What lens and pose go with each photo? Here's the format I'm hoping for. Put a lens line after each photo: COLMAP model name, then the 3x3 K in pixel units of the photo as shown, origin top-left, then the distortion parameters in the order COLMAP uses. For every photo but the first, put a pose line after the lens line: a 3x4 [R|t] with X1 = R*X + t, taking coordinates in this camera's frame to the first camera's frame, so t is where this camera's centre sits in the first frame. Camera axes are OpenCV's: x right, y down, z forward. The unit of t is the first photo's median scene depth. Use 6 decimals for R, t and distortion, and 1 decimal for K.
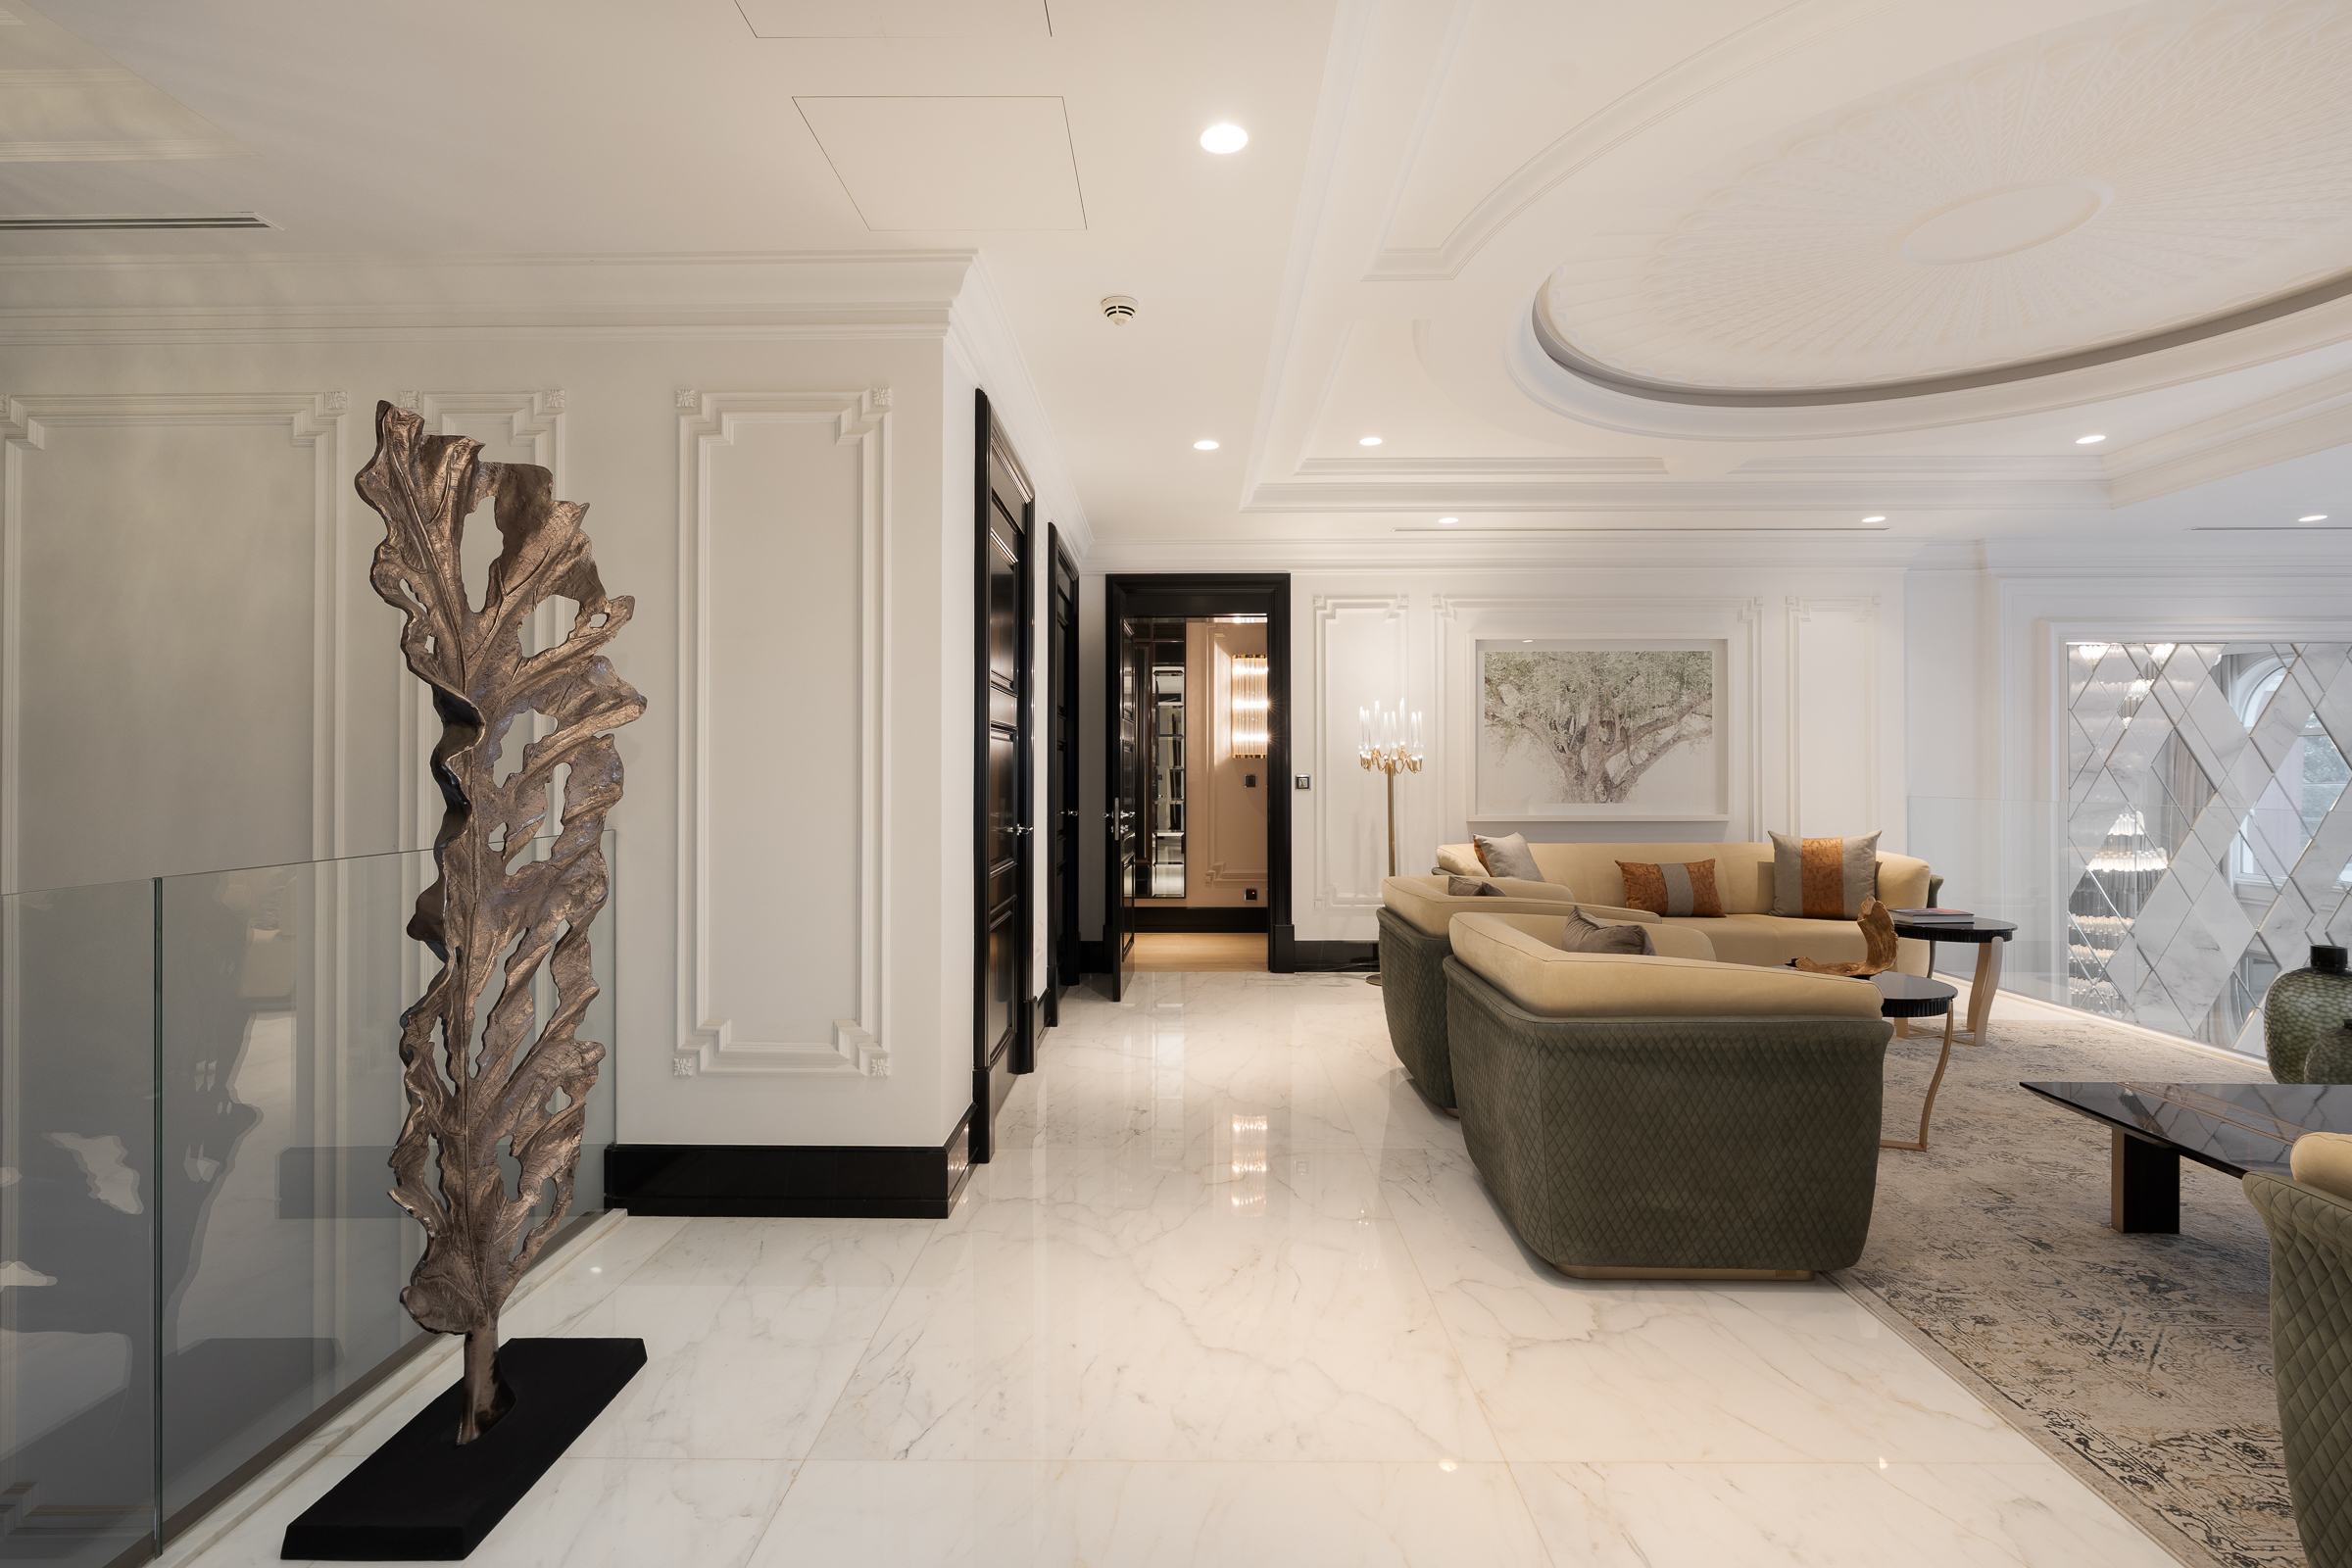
lens RADIAL K [[1082.9, 0, 1174.0], [0, 1082.9, 784.9], [0, 0, 1]] dist [-0.003836, 0.000560]
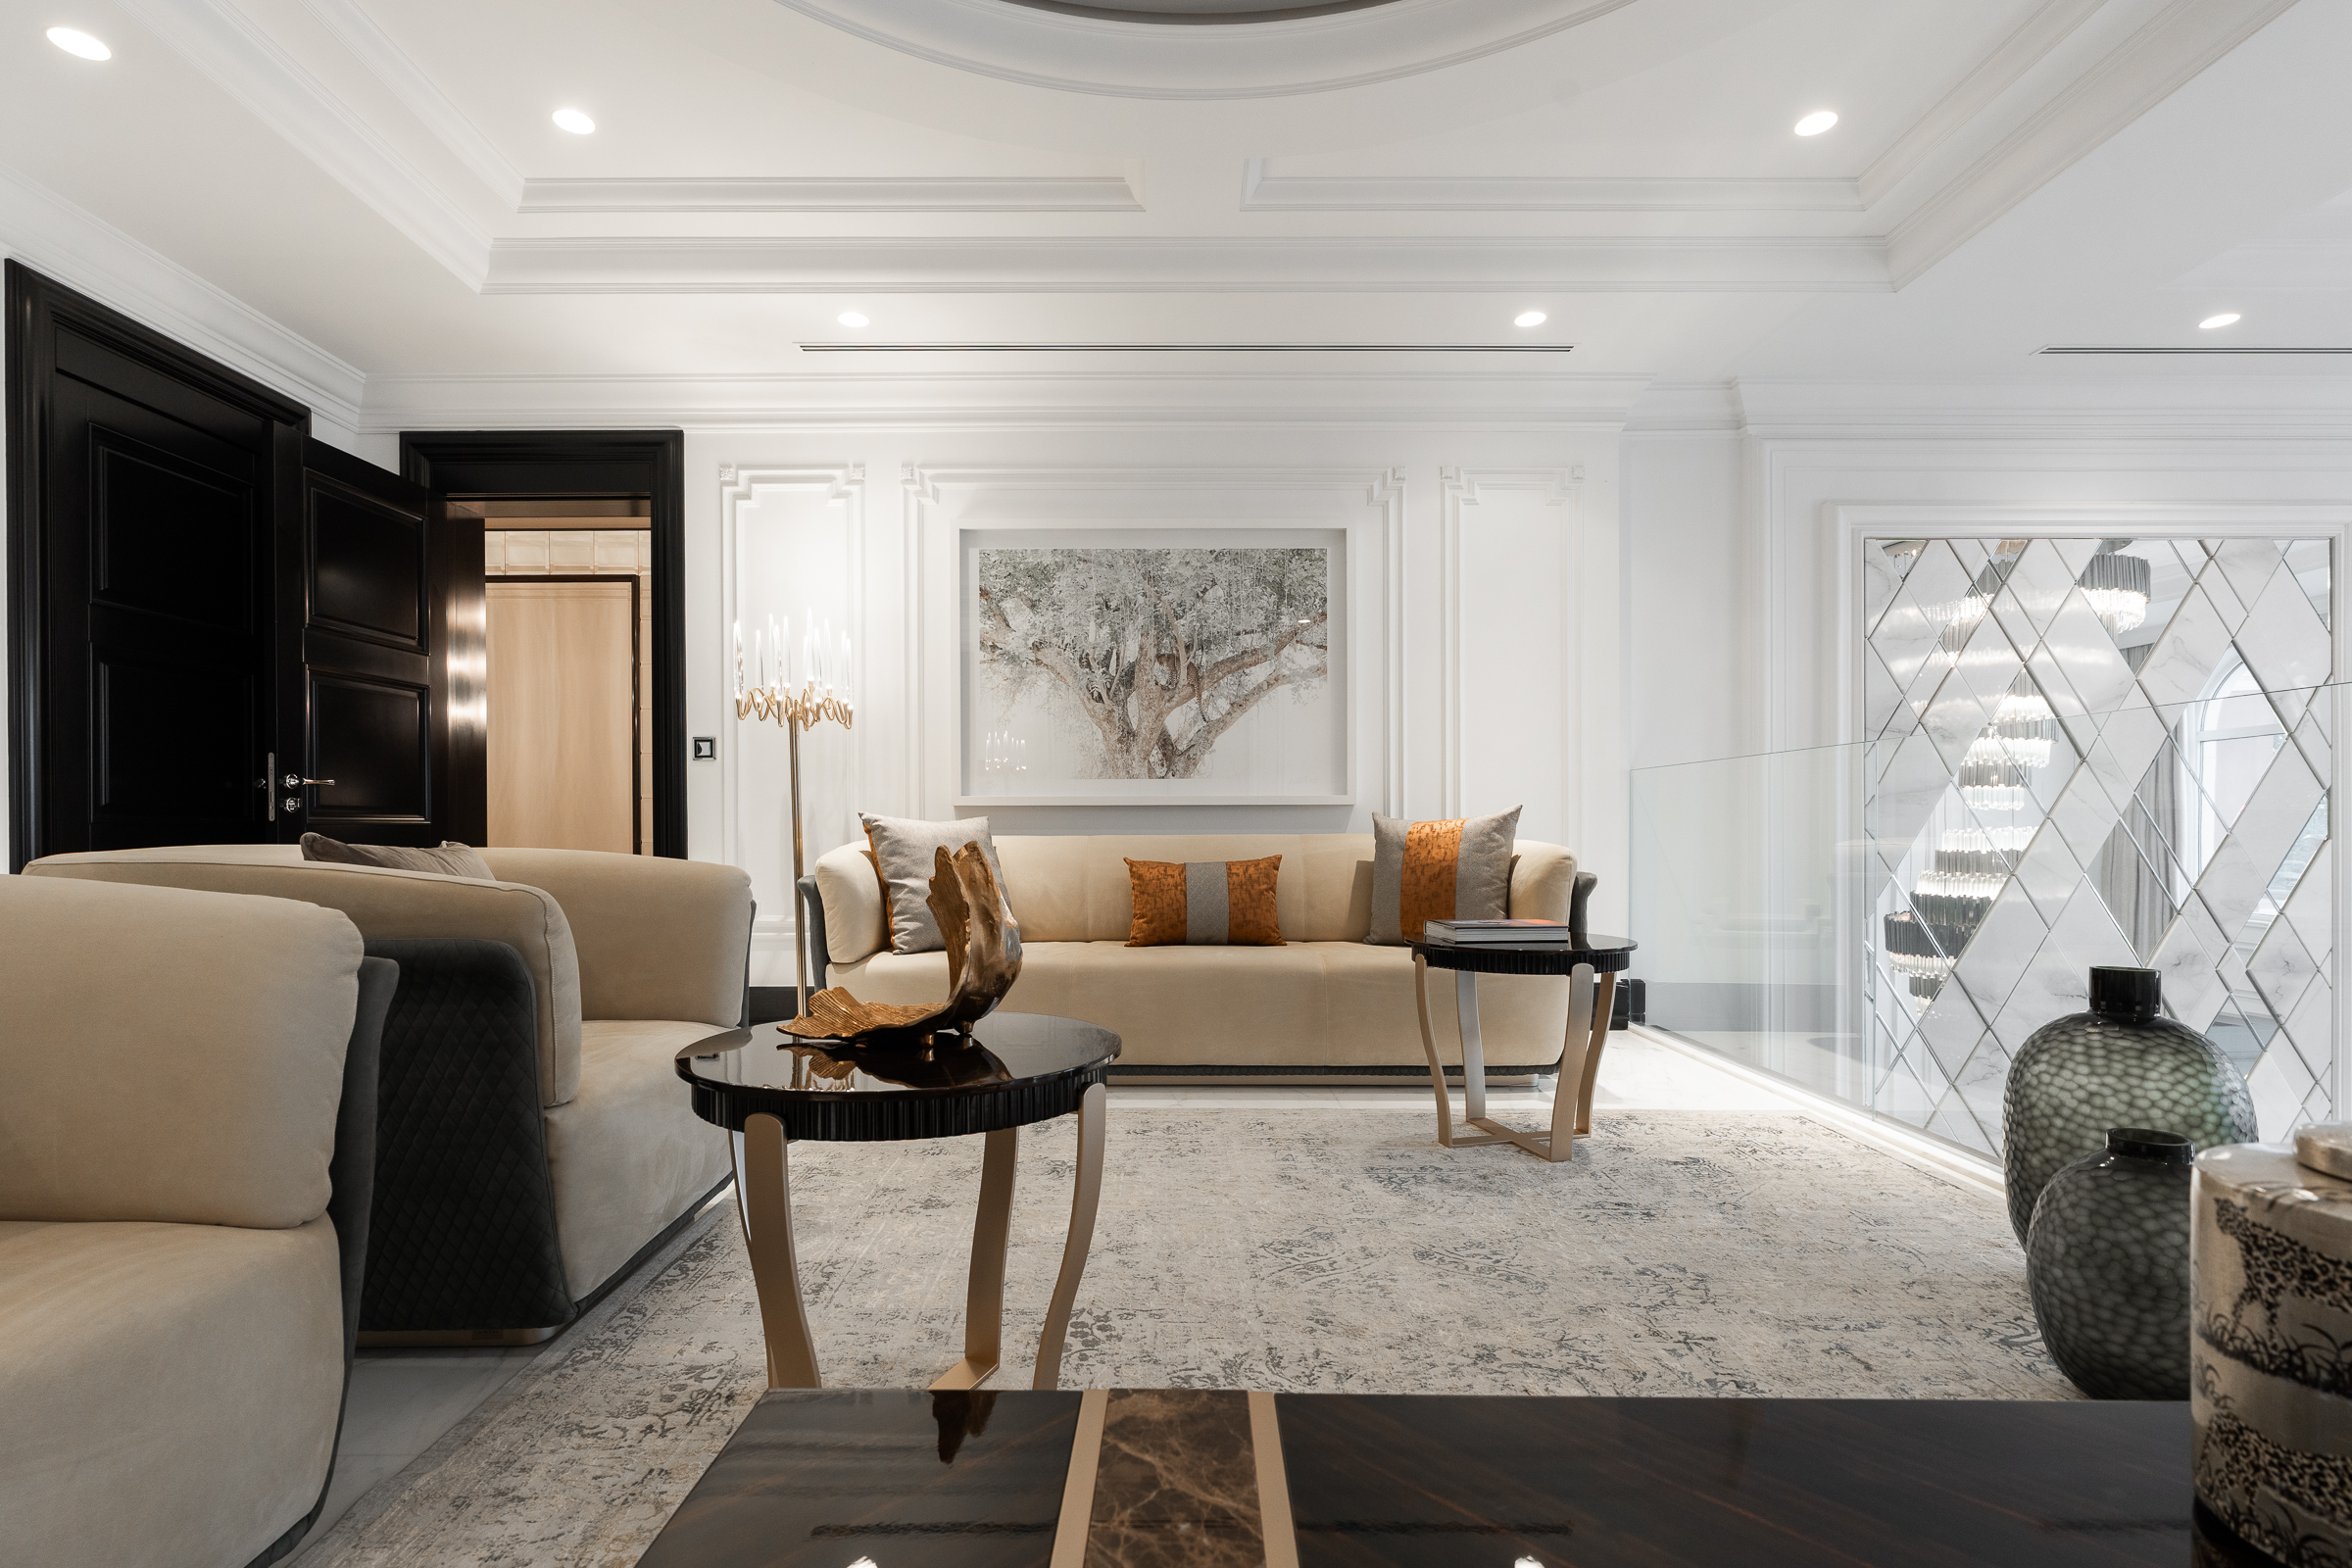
lens RADIAL K [[1154.4, 0, 1124.3], [0, 1154.4, 857.5], [0, 0, 1]] dist [-0.008730, 0.002796]
pose [[0.999978, -0.002853, 0.006020, 0.370034], [0.002763, 0.999885, 0.014895, 0.054435], [-0.006061, -0.014878, 0.999871, 0.294097]]
